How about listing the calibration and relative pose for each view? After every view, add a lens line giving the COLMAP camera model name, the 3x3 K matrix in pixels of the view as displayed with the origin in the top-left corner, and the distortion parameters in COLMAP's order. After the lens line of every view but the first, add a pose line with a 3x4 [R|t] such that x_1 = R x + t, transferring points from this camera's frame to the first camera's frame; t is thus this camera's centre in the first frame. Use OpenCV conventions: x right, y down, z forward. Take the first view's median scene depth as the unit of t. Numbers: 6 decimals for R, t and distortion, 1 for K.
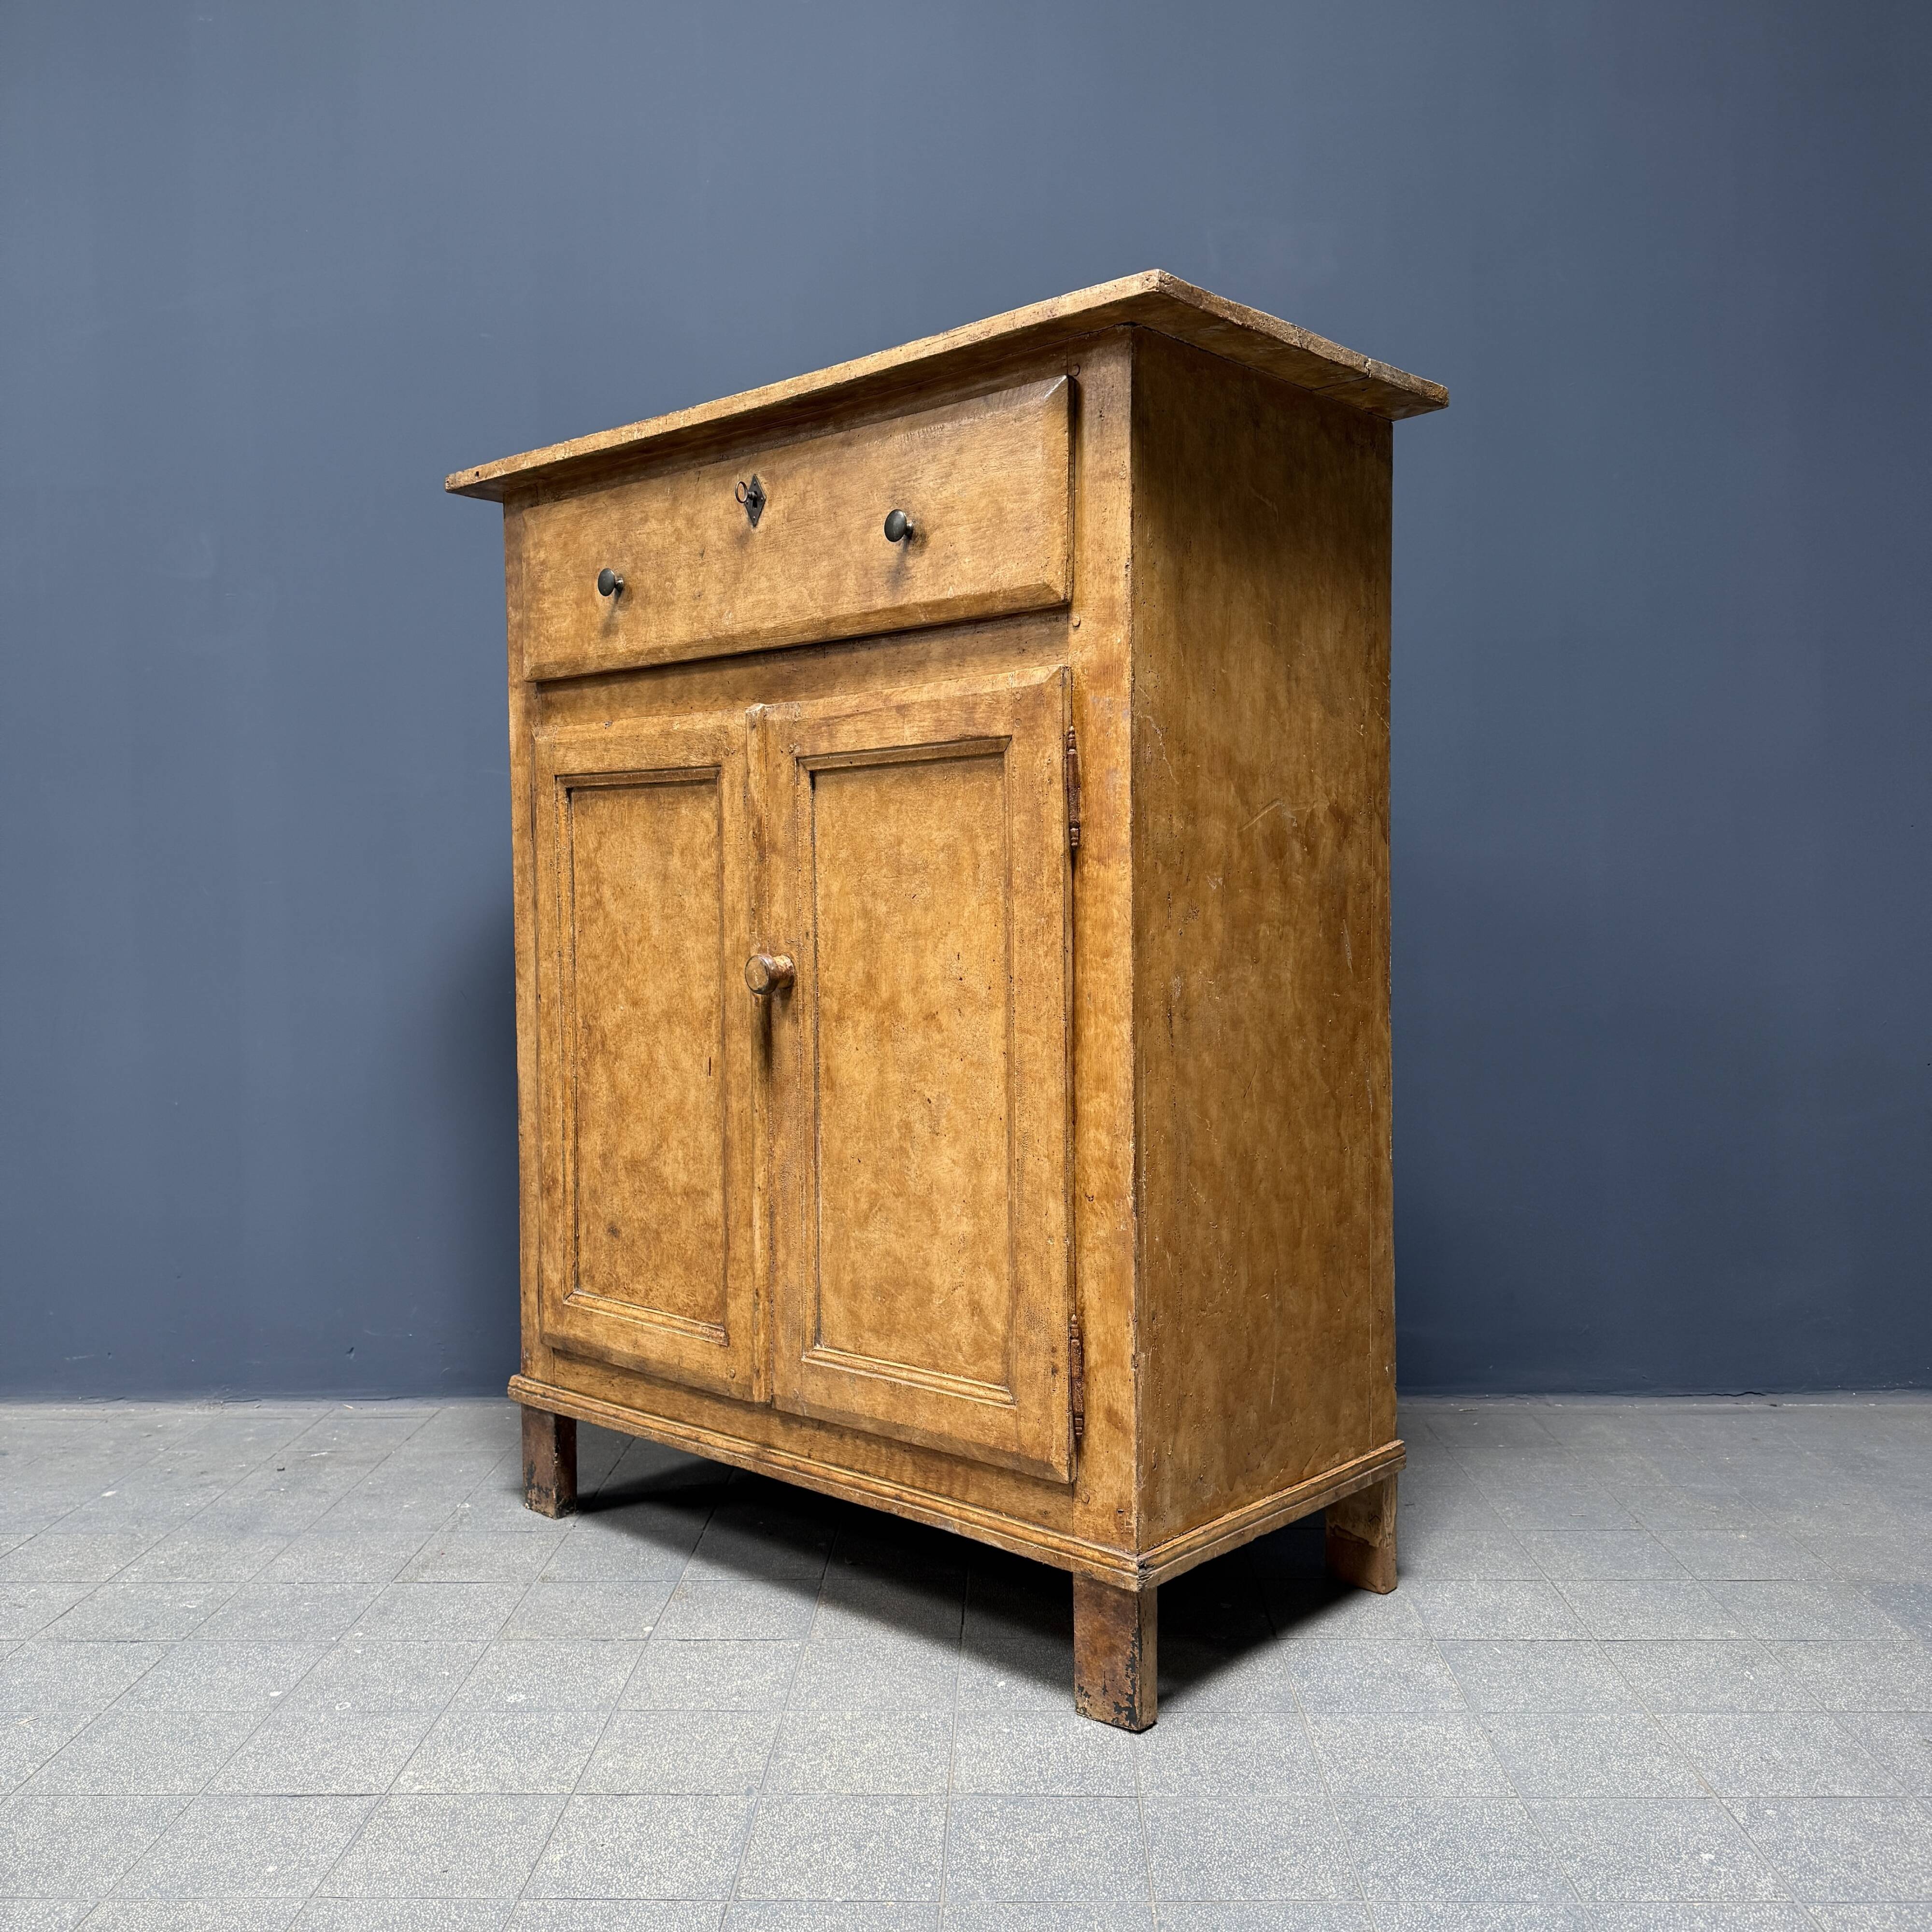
lens RADIAL K [[1781.9, 0, 967.3], [0, 1781.9, 969.9], [0, 0, 1]] dist [0.189673, -0.391567]
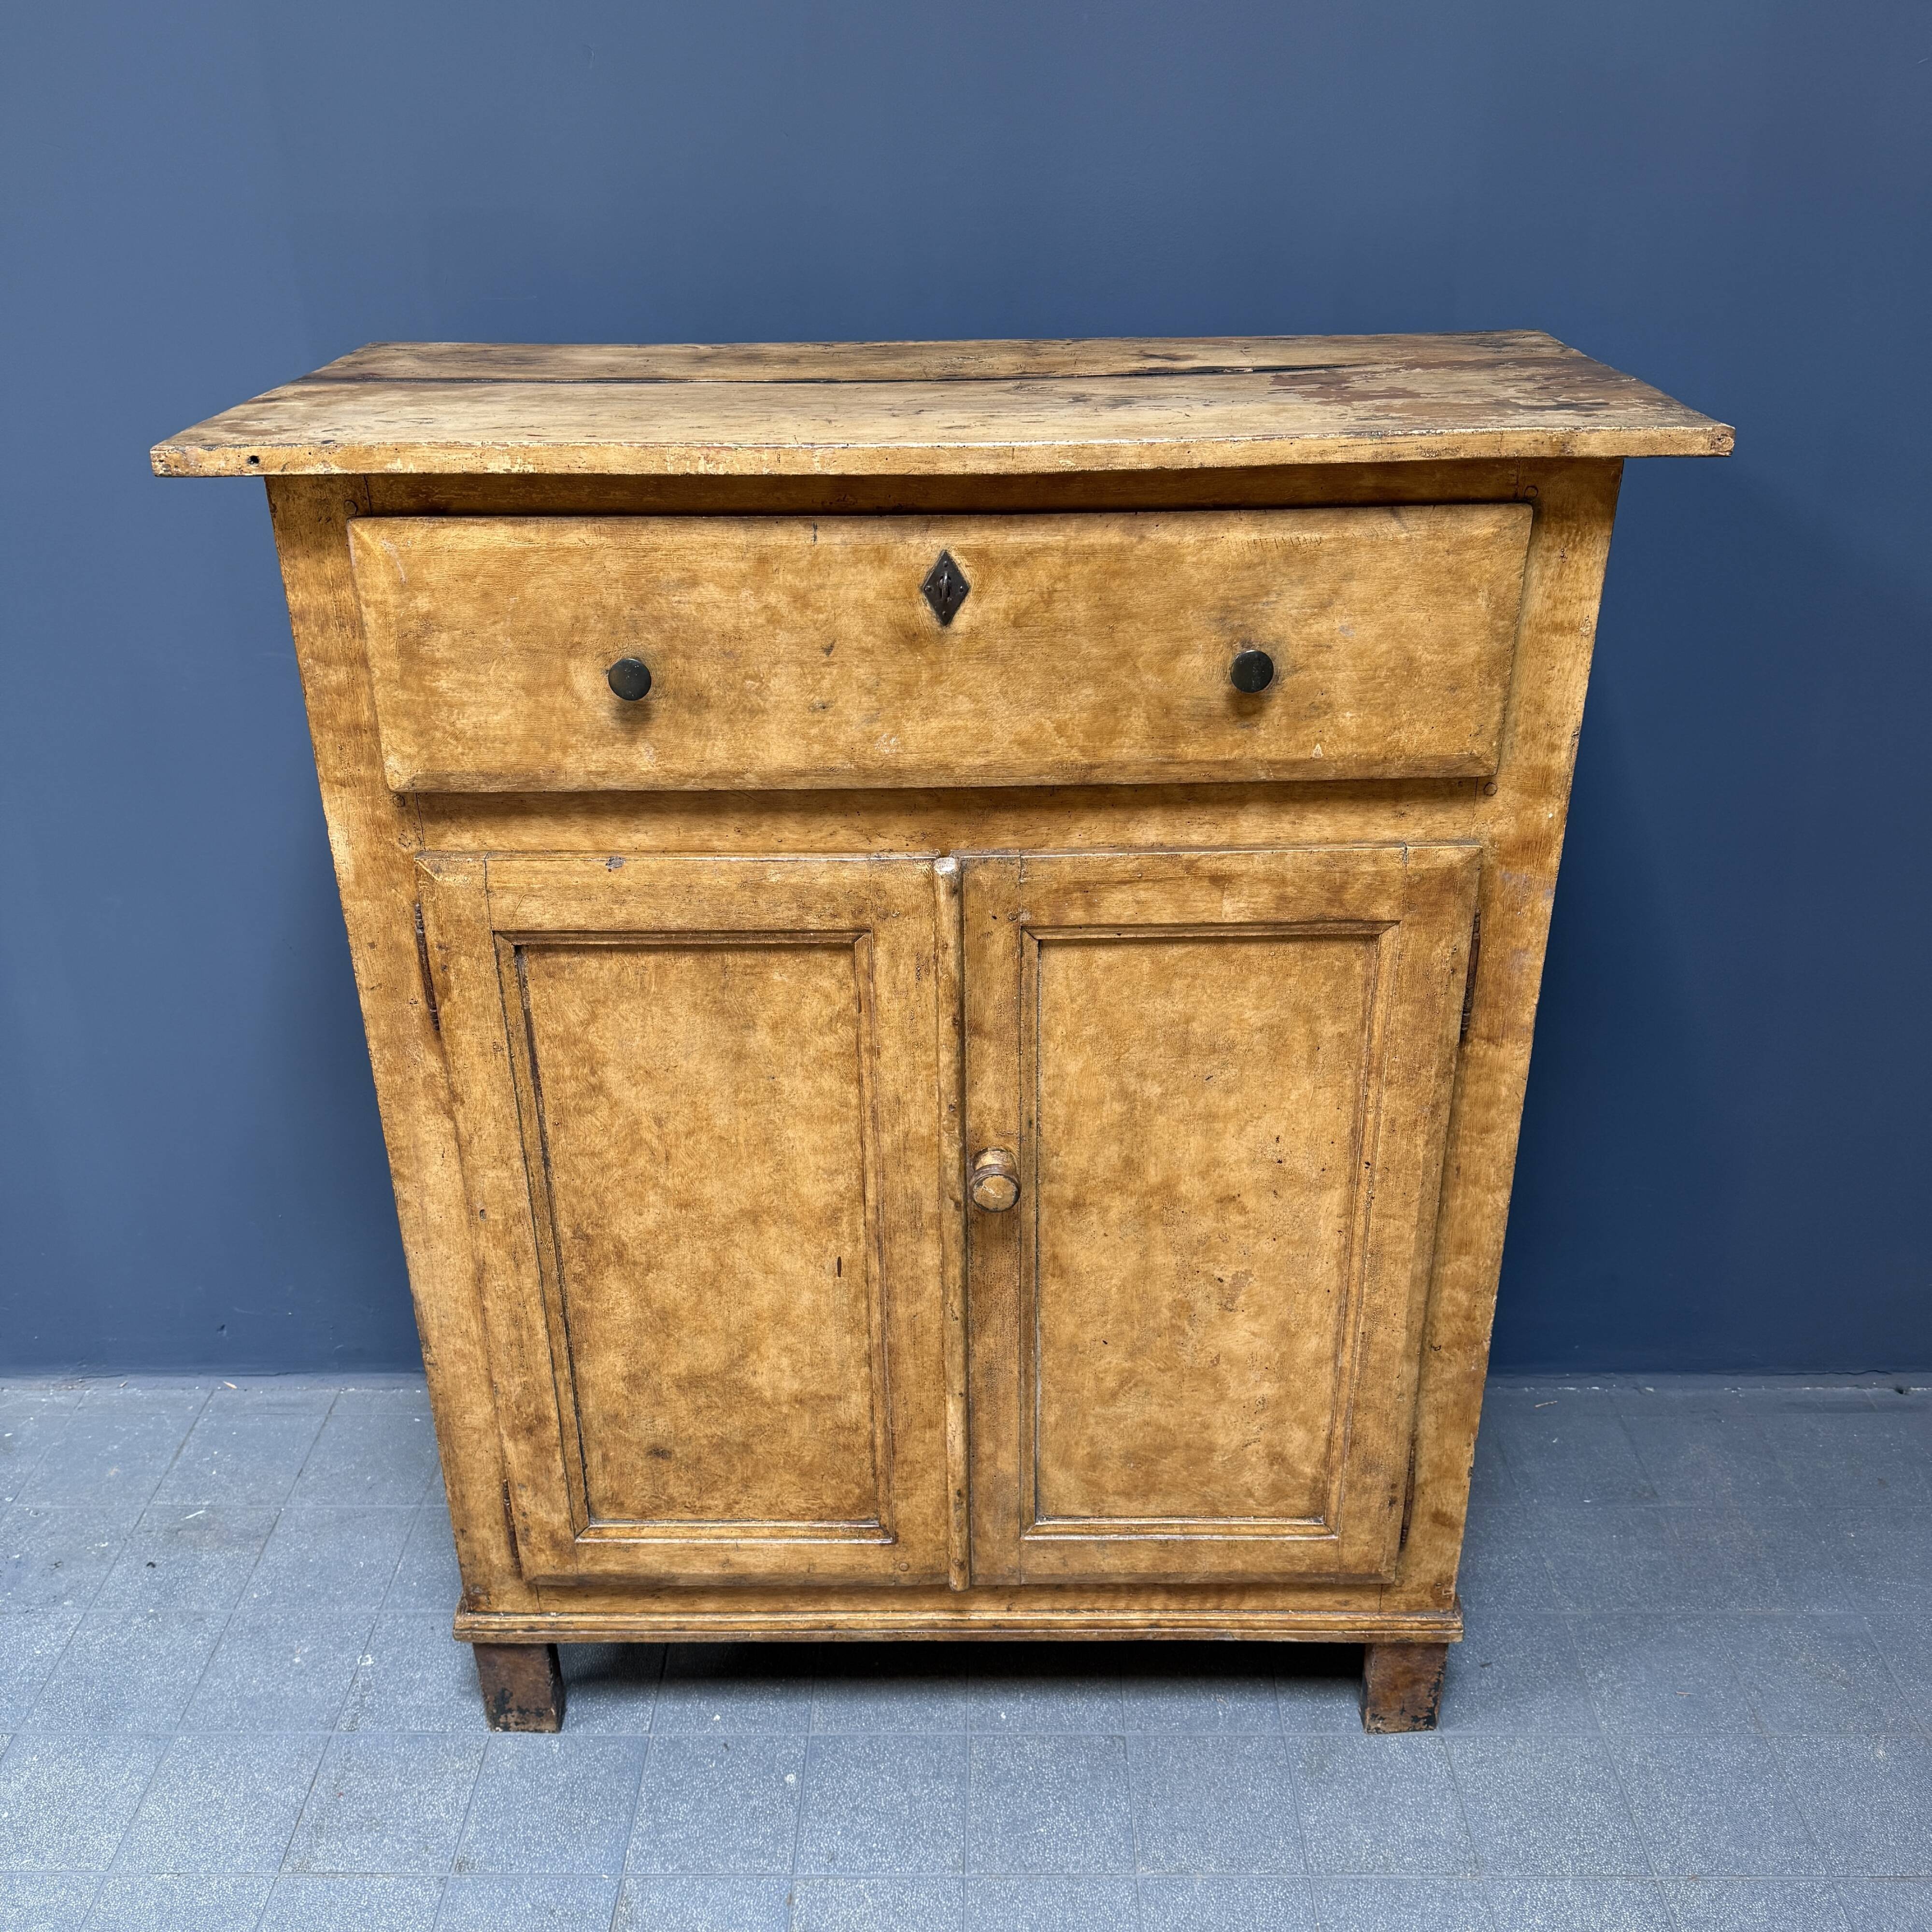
lens RADIAL K [[1781.9, 0, 967.3], [0, 1781.9, 969.9], [0, 0, 1]] dist [0.189673, -0.391567]
pose [[0.750523, -0.293769, 0.591959, -0.585732], [0.031211, 0.910518, 0.412289, -0.429092], [-0.660107, -0.290957, 0.692534, 0.502246]]
